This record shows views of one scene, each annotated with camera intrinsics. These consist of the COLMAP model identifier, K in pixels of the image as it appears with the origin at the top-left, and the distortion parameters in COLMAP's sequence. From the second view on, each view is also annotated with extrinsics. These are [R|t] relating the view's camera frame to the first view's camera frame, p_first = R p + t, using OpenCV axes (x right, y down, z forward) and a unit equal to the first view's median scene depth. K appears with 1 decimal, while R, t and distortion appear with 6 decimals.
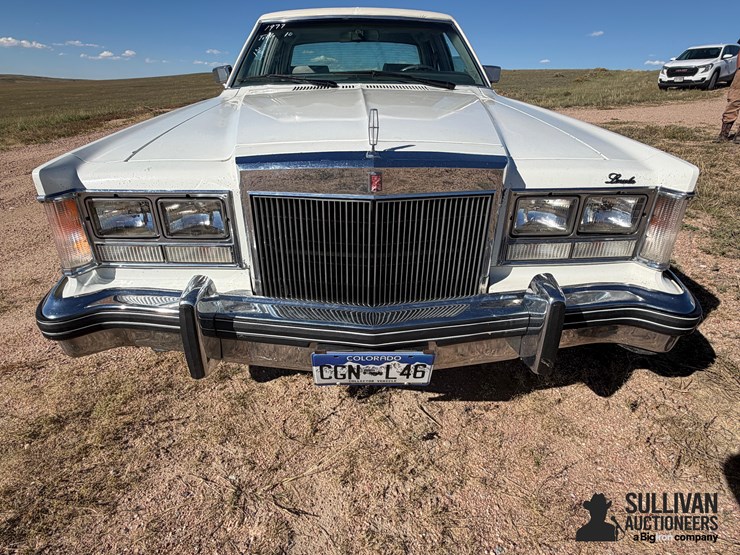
lens RADIAL K [[414.7, 0, 366.3], [0, 414.7, 274.6], [0, 0, 1]] dist [-0.000915, -0.000375]
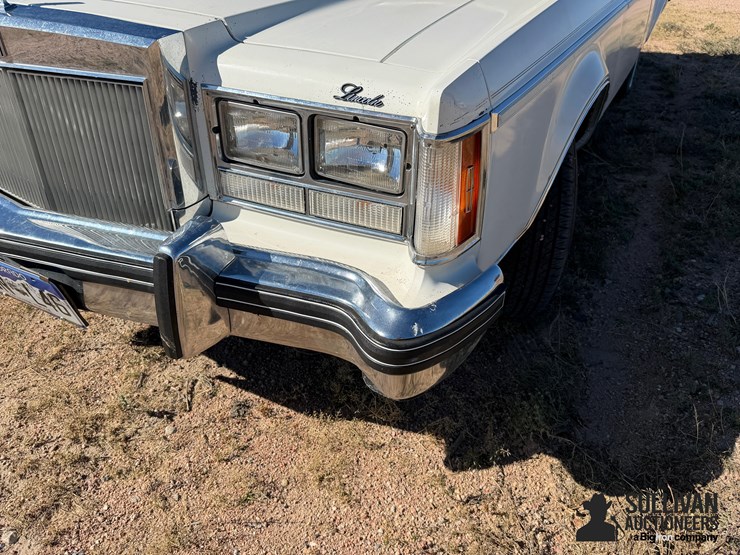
lens RADIAL K [[598.7, 0, 371.7], [0, 598.7, 277.9], [0, 0, 1]] dist [-0.002193, -0.004379]
pose [[0.881499, 0.266237, -0.389970, 0.985643], [-0.226189, 0.963049, 0.146201, -0.104938], [0.414484, -0.040669, 0.909147, 0.215639]]
